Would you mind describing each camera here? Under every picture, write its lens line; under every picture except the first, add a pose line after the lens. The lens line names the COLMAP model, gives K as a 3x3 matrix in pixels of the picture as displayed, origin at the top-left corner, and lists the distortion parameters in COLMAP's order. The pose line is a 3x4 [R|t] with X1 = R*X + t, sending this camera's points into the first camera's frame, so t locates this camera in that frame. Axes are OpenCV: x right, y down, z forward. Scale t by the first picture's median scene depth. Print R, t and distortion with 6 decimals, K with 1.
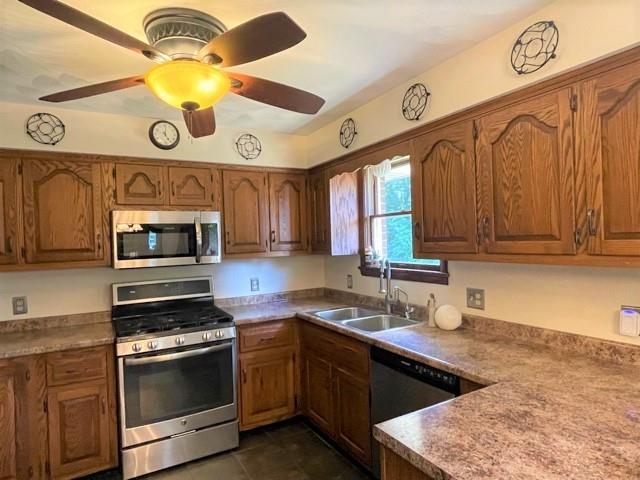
lens RADIAL K [[385.5, 0, 316.7], [0, 385.5, 239.9], [0, 0, 1]] dist [-0.002743, 0.000912]
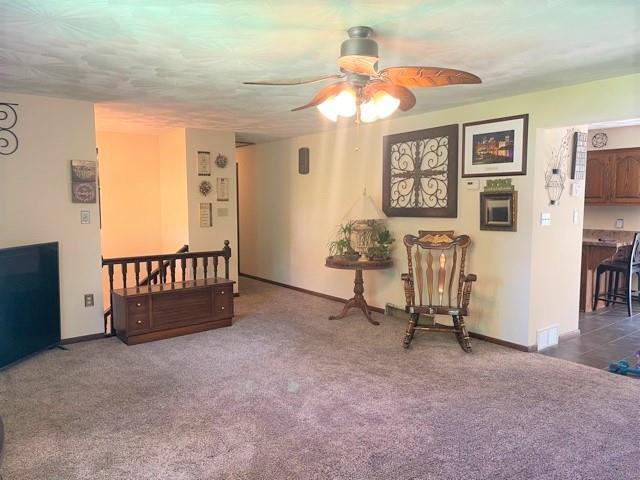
lens RADIAL K [[492.1, 0, 321.3], [0, 492.1, 240.0], [0, 0, 1]] dist [-0.016062, -0.006525]
pose [[0.990030, 0.012741, 0.140279, -1.620890], [-0.024965, 0.996005, 0.085733, 0.039837], [-0.138626, -0.088381, 0.986393, -1.966145]]
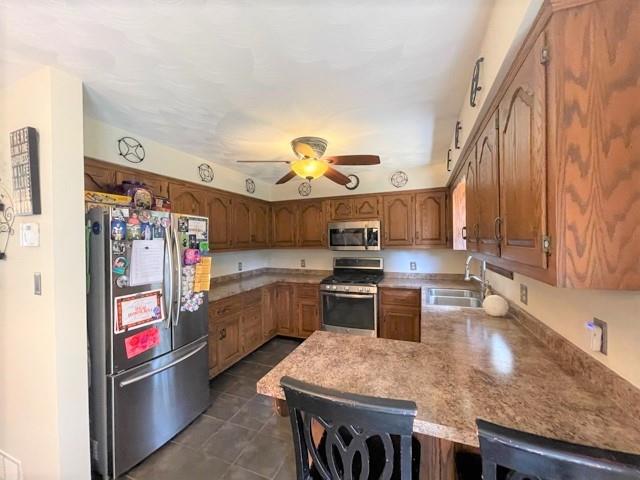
lens RADIAL K [[258.4, 0, 316.3], [0, 258.4, 239.5], [0, 0, 1]] dist [-0.002405, 0.000365]
pose [[0.625696, 0.021920, -0.779759, 0.605556], [-0.005250, 0.999701, 0.023890, -0.019783], [0.780050, -0.010854, 0.625624, 0.069181]]
